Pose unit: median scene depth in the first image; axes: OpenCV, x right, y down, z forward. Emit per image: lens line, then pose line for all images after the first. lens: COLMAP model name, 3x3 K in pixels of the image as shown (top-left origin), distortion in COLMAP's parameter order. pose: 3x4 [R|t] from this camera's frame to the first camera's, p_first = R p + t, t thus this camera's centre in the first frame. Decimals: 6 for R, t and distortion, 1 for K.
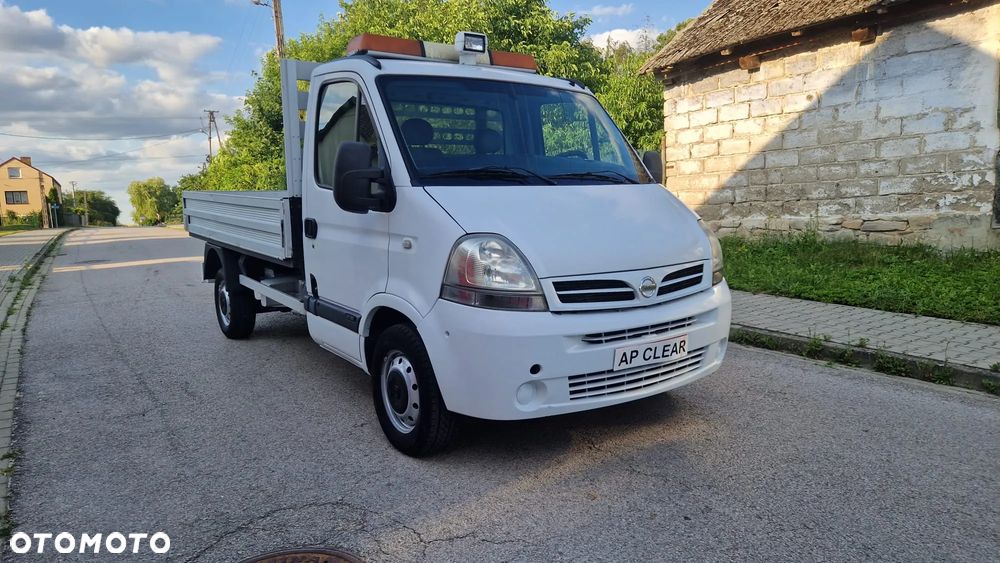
lens RADIAL K [[660.9, 0, 488.3], [0, 660.9, 289.5], [0, 0, 1]] dist [0.067852, -0.053327]
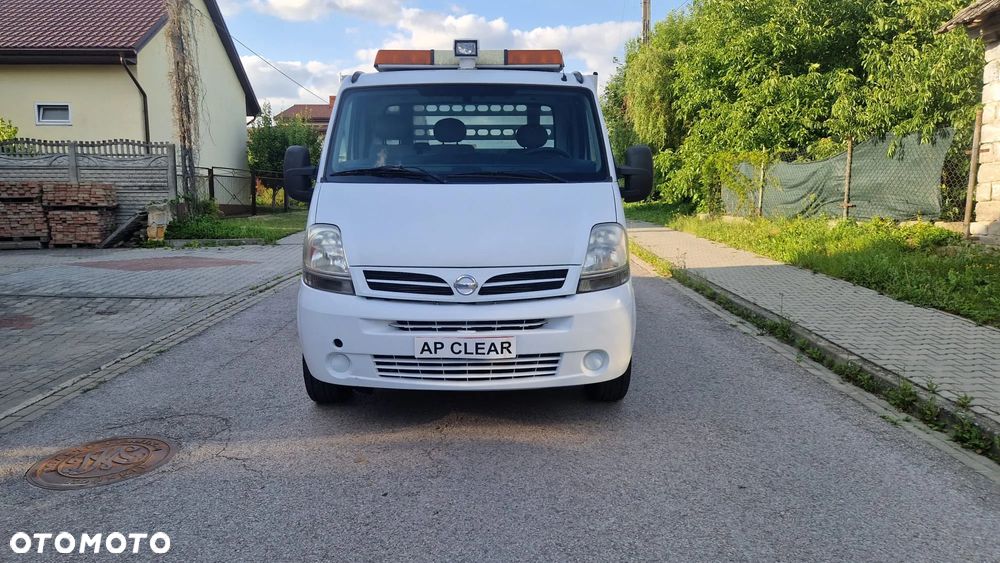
lens RADIAL K [[660.9, 0, 487.0], [0, 660.9, 288.7], [0, 0, 1]] dist [0.067852, -0.053327]
pose [[0.828182, 0.107218, -0.550108, 0.786281], [-0.092324, 0.994221, 0.054784, -0.053814], [0.552802, 0.005417, 0.833295, 0.143683]]
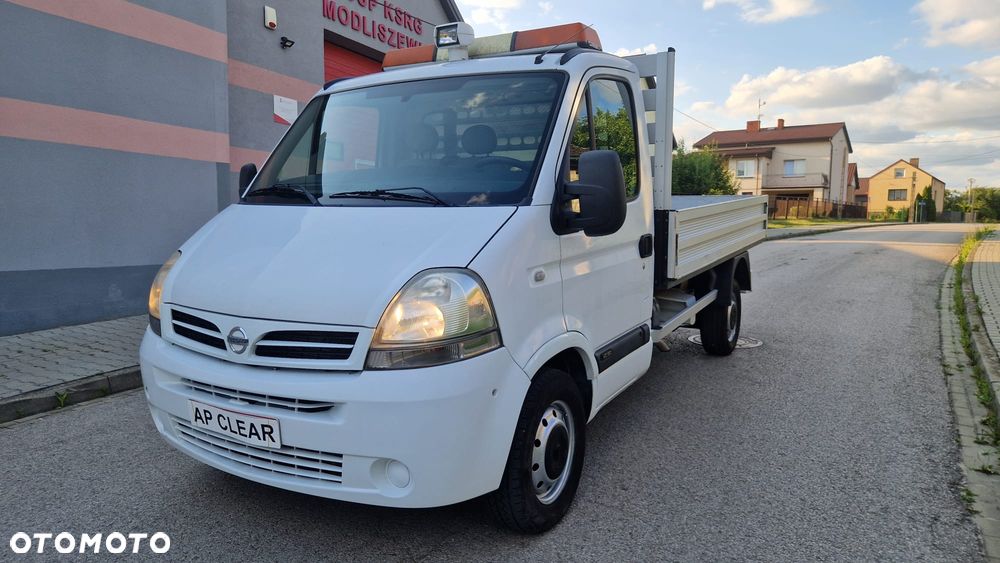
lens RADIAL K [[660.9, 0, 501.6], [0, 660.9, 284.4], [0, 0, 1]] dist [0.067852, -0.053327]
pose [[0.417975, 0.134692, -0.898418, 1.003261], [-0.133115, 0.987354, 0.086096, -0.166894], [0.898653, 0.083607, 0.430619, 0.875489]]
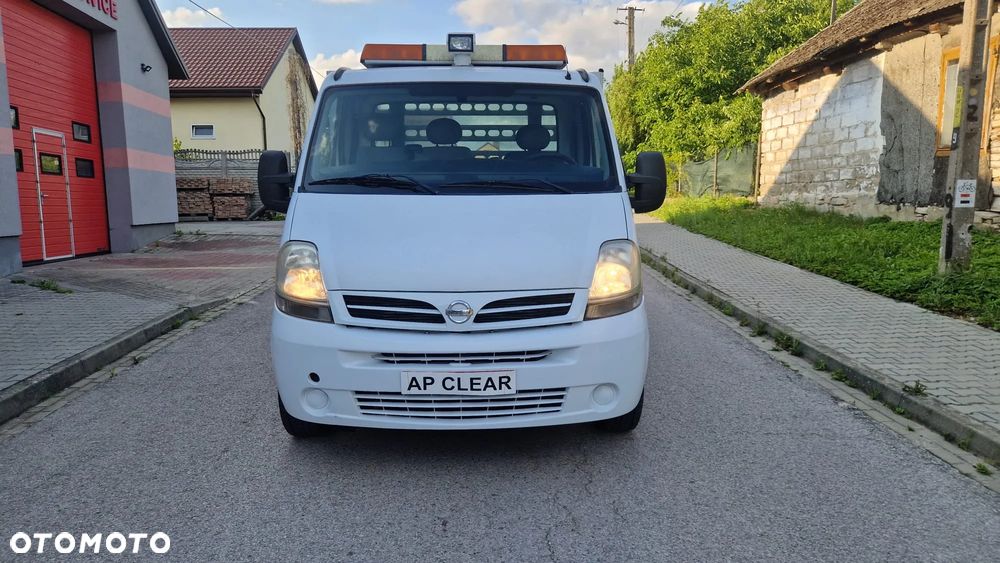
lens RADIAL K [[660.9, 0, 499.7], [0, 660.9, 280.7], [0, 0, 1]] dist [0.067852, -0.053327]
pose [[0.838538, 0.107238, -0.534185, 0.724231], [-0.092391, 0.994227, 0.054560, -0.095514], [0.536952, 0.003604, 0.843605, 0.239263]]
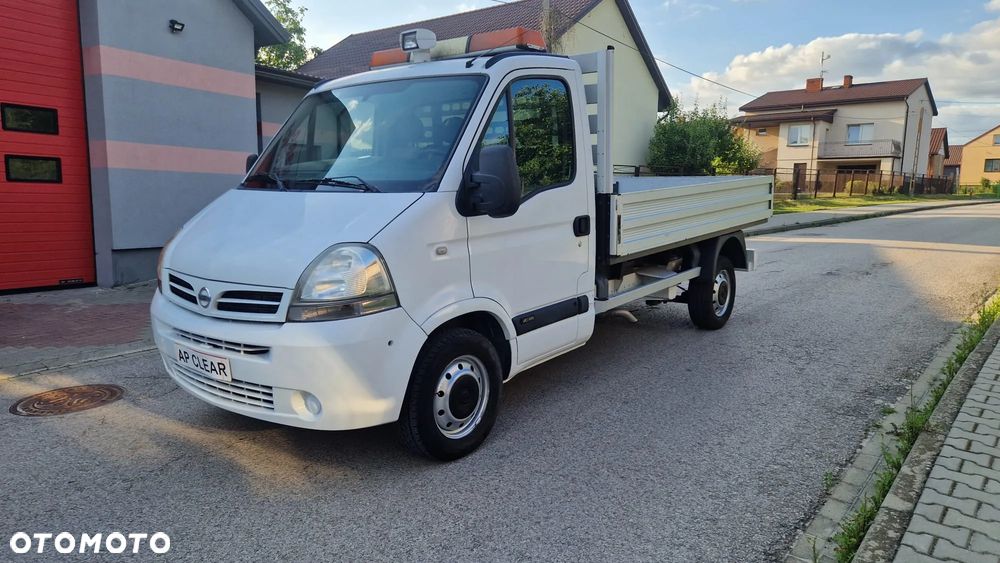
lens RADIAL K [[660.9, 0, 506.8], [0, 660.9, 290.3], [0, 0, 1]] dist [0.067852, -0.053327]
pose [[0.289101, 0.181266, -0.939980, 1.240356], [-0.133950, 0.979909, 0.147768, -0.211196], [0.947881, 0.083191, 0.307573, 1.050188]]
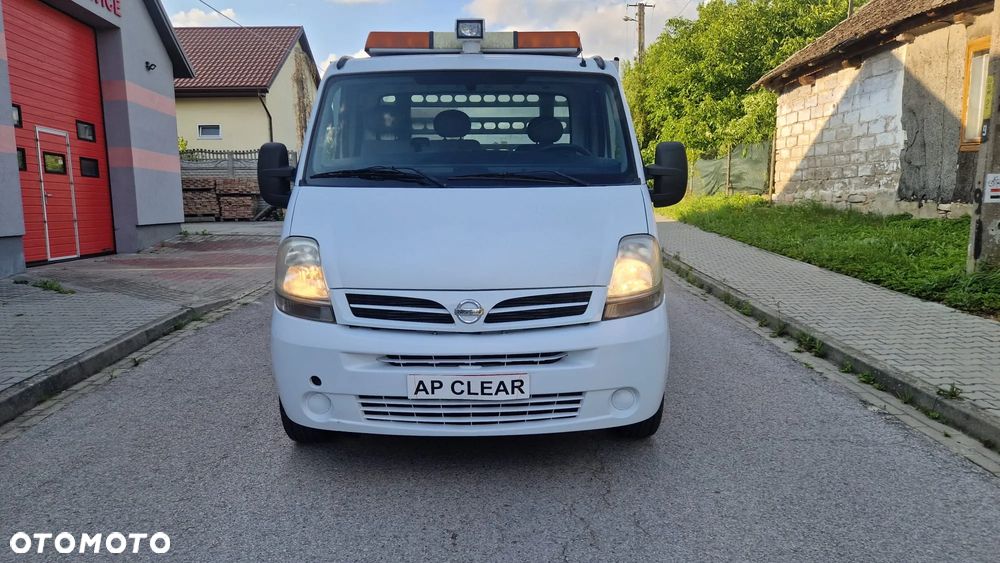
lens RADIAL K [[660.9, 0, 498.1], [0, 660.9, 289.9], [0, 0, 1]] dist [0.067852, -0.053327]
pose [[0.830751, 0.112367, -0.545185, 0.691373], [-0.089677, 0.993637, 0.068147, -0.087537], [0.549374, -0.007723, 0.835541, 0.282200]]
